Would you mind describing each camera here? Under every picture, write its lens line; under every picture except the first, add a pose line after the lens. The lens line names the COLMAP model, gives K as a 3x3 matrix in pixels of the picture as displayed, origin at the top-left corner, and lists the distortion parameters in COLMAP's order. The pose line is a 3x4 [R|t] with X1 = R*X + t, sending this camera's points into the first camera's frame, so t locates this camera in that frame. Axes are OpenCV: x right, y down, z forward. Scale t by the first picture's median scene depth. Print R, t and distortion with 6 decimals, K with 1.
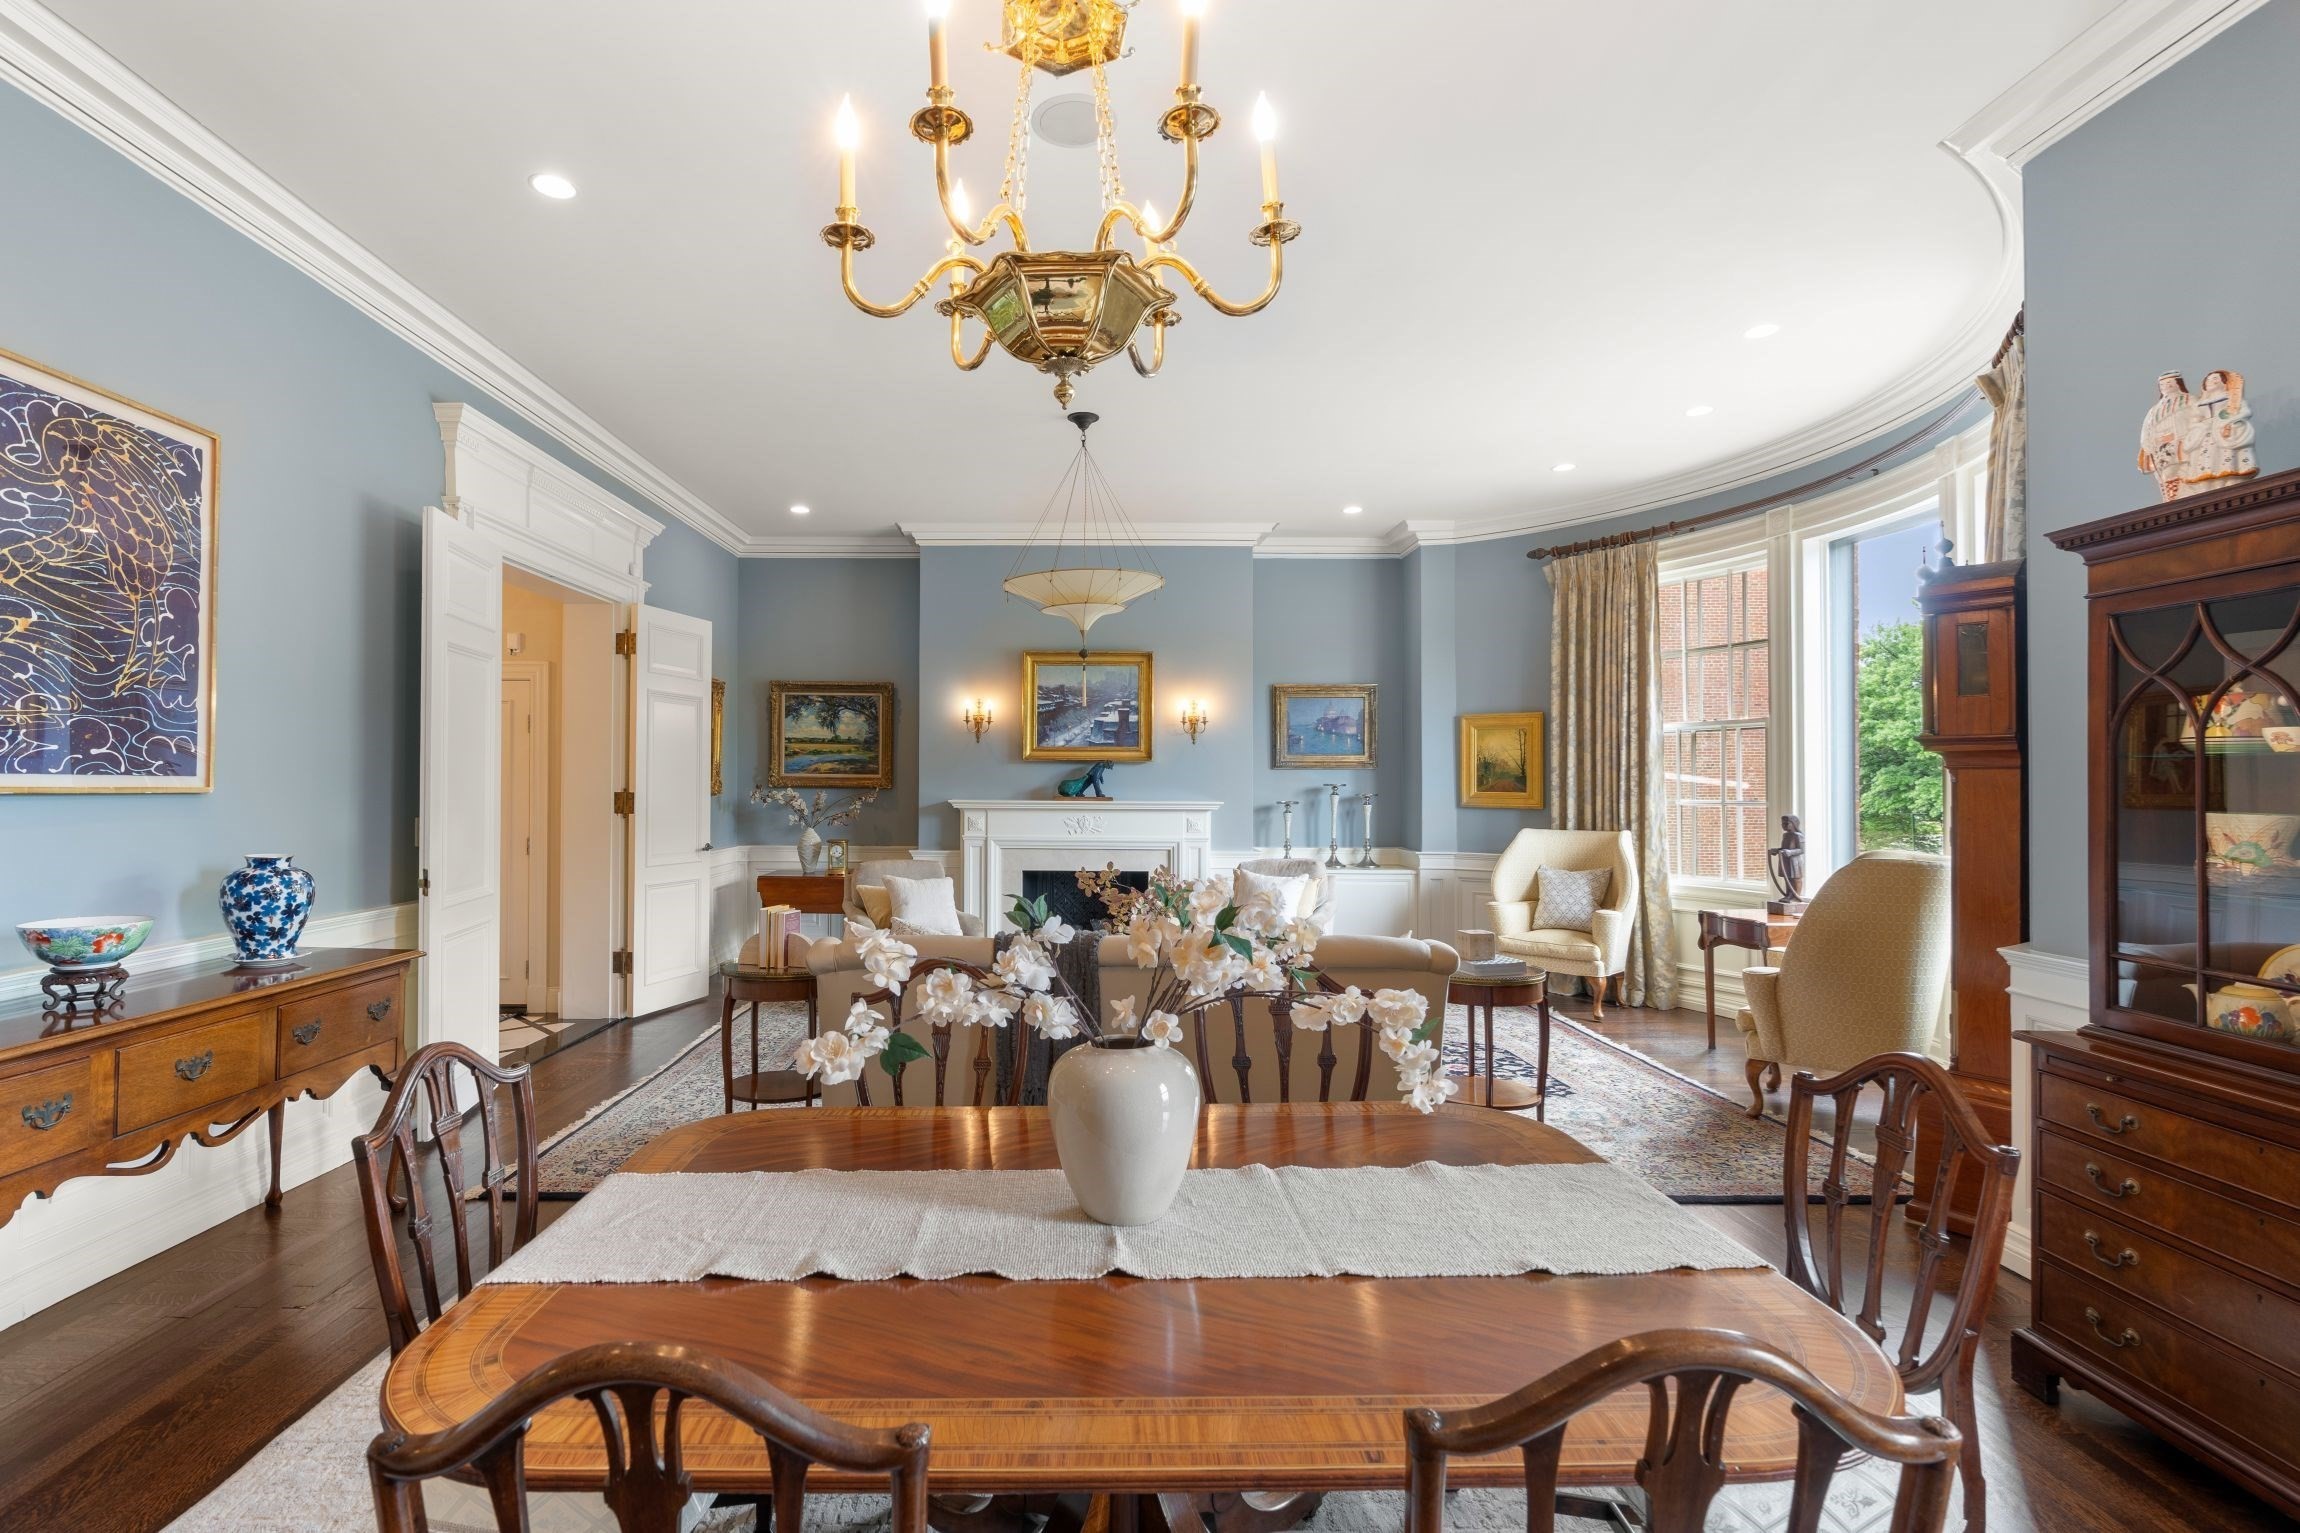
lens RADIAL K [[1045.6, 0, 1050.0], [0, 1045.6, 775.1], [0, 0, 1]] dist [-0.002176, -0.000012]
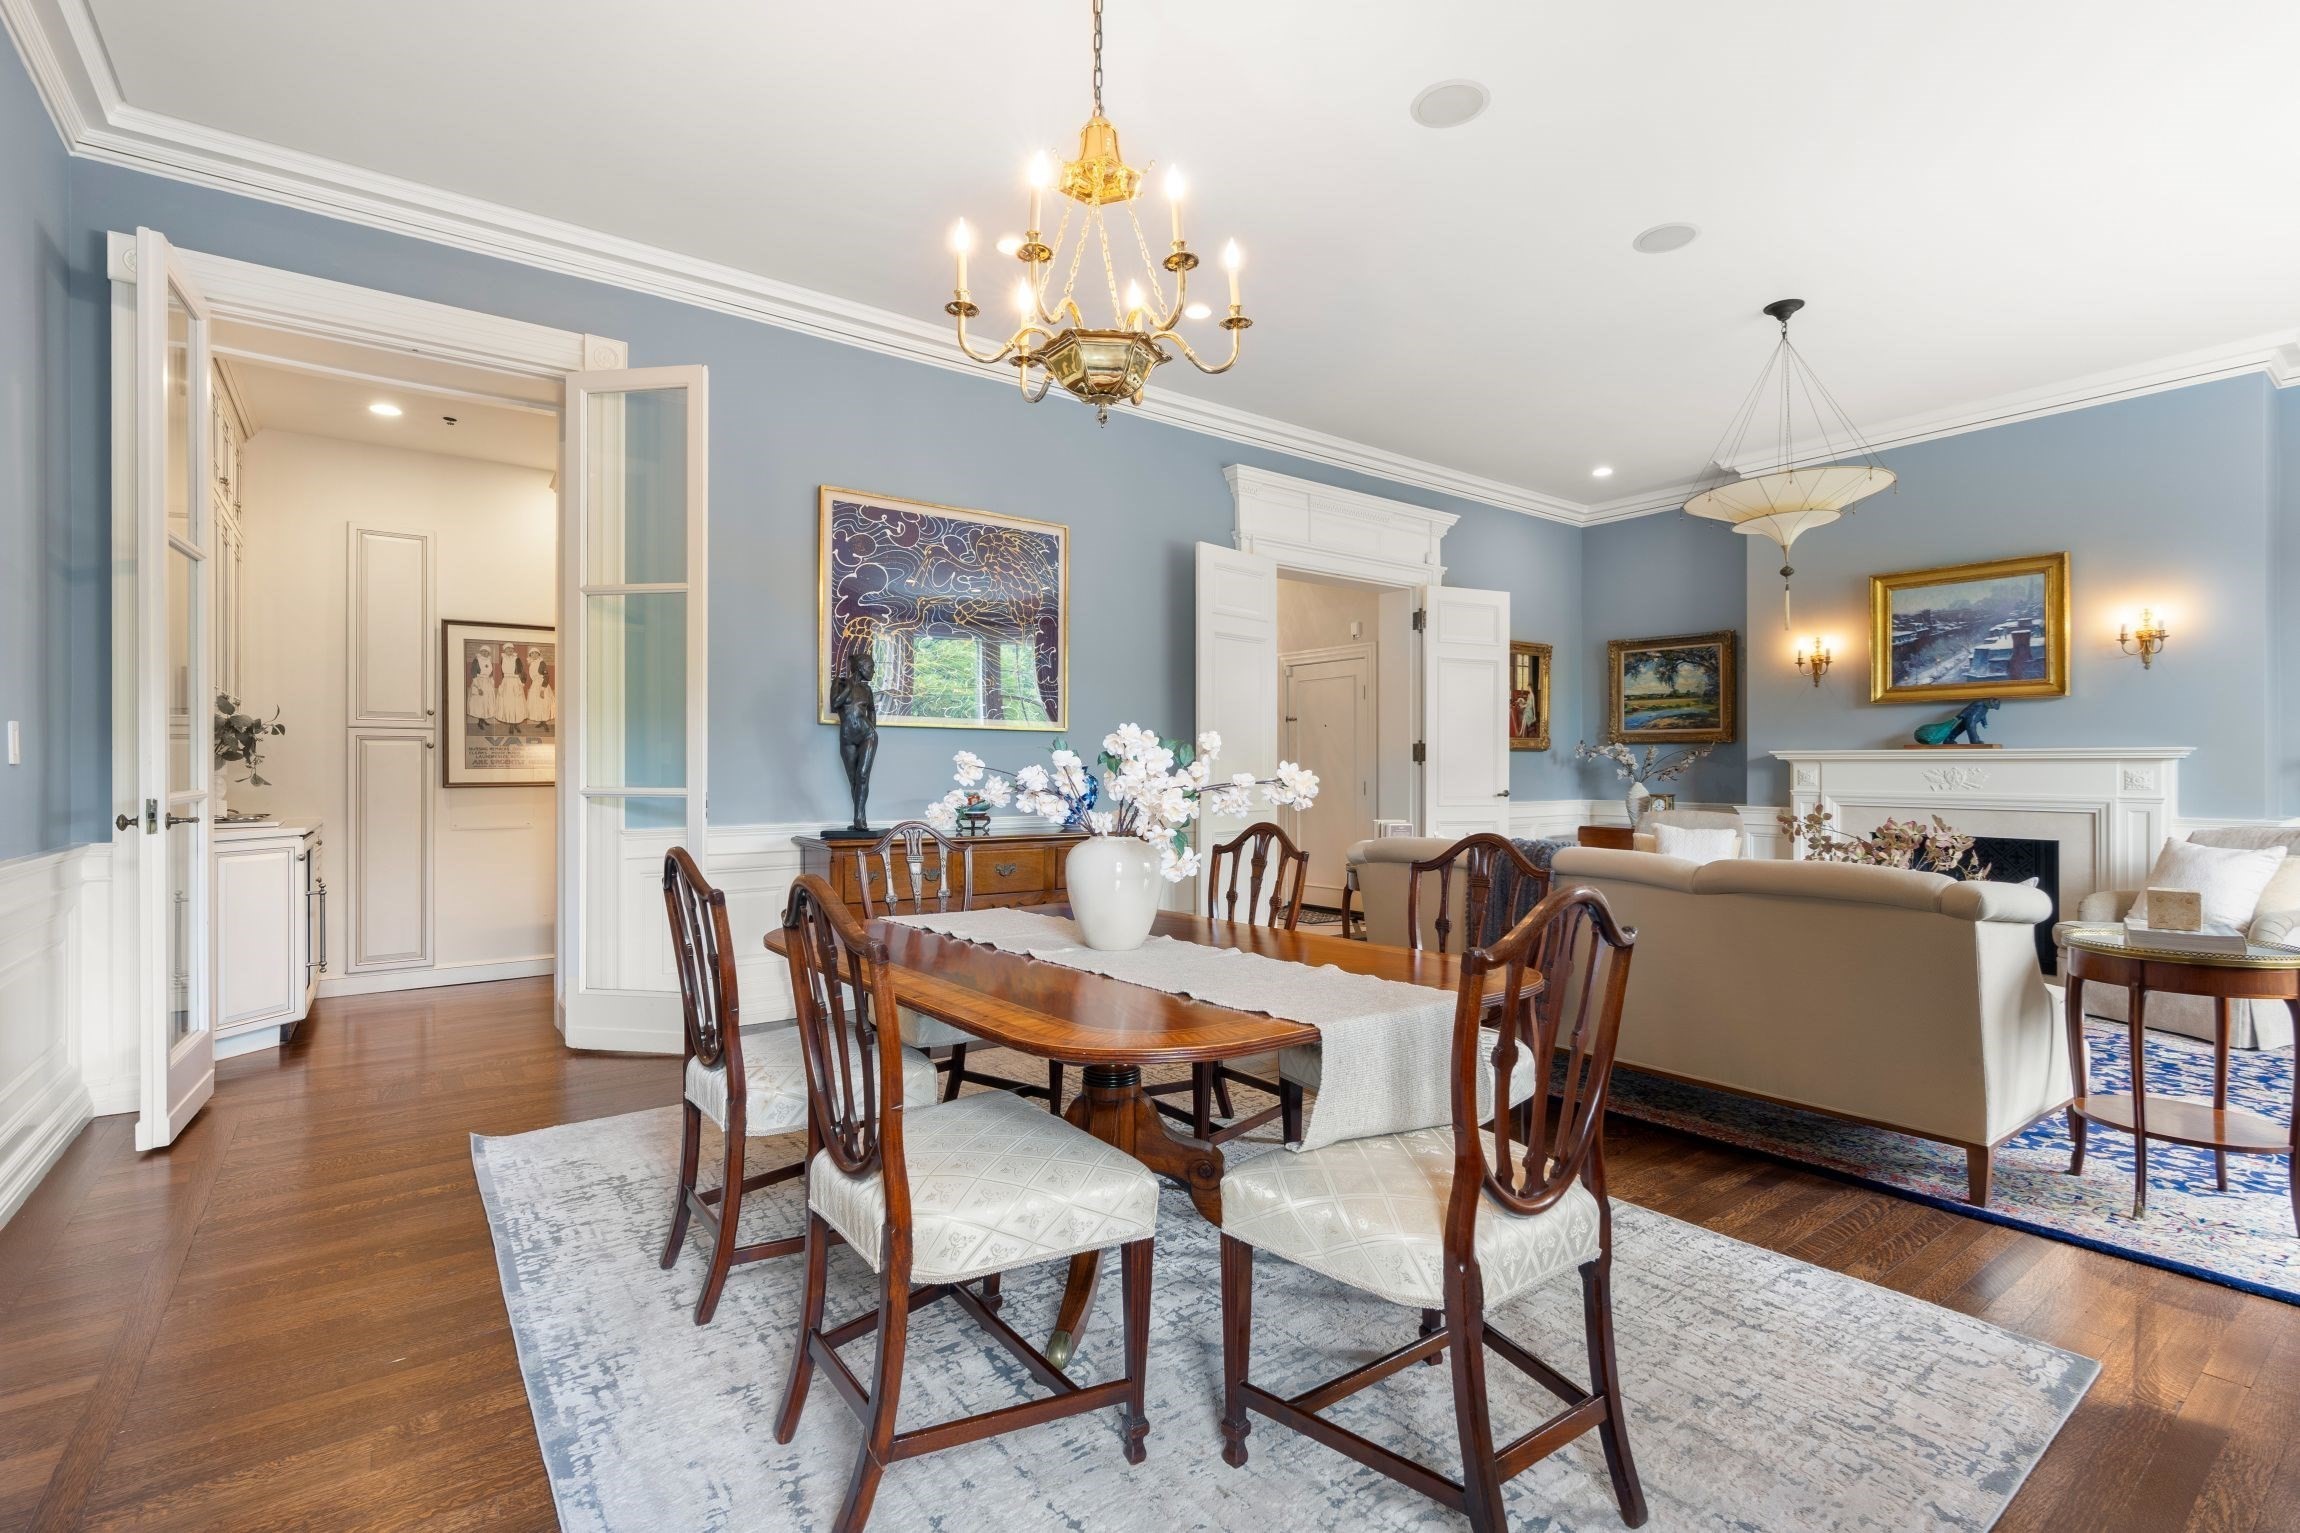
lens RADIAL K [[1012.0, 0, 1150.0], [0, 1012.0, 766.5], [0, 0, 1]] dist [-0.014827, 0.000443]
pose [[0.616904, -0.004175, -0.787027, 0.258149], [0.008146, 0.999966, 0.001081, 0.031650], [0.786996, -0.007078, 0.616917, 0.028589]]
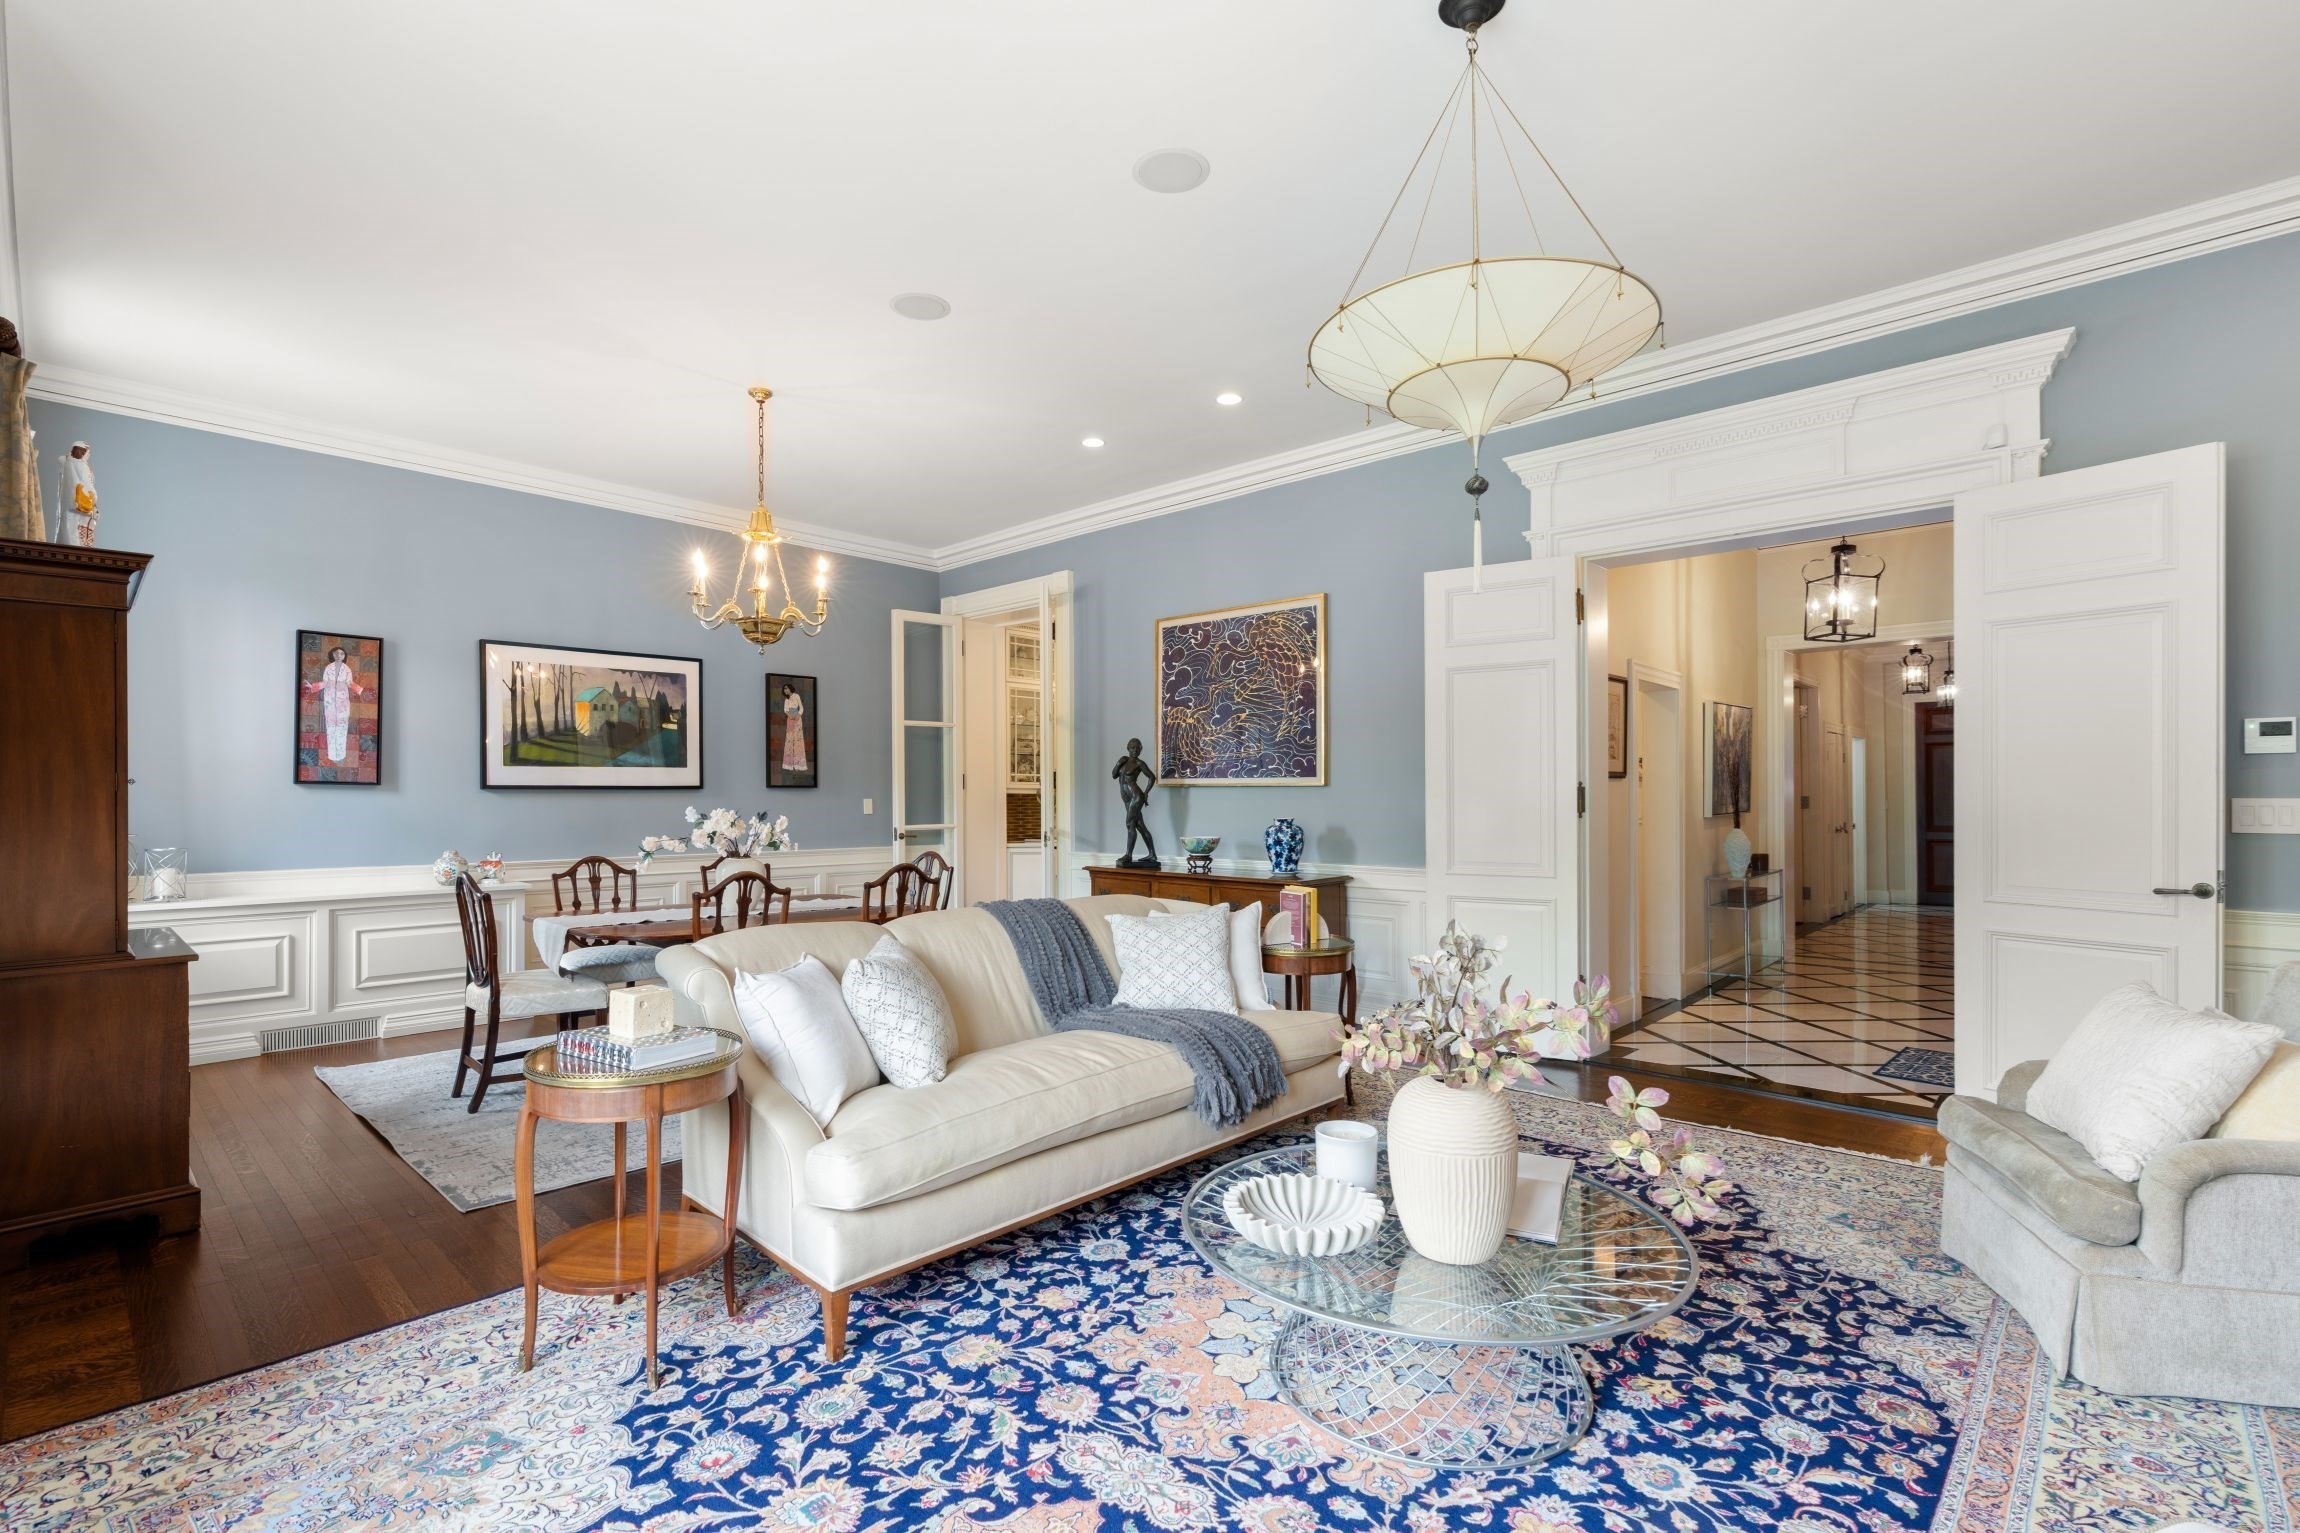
lens RADIAL K [[1050.9, 0, 1141.8], [0, 1050.9, 794.9], [0, 0, 1]] dist [-0.000047, 0.000560]
pose [[-0.655912, -0.004891, -0.754822, 0.348965], [0.004750, 0.999932, -0.010606, 0.021632], [0.754823, -0.010542, -0.655844, 0.837595]]
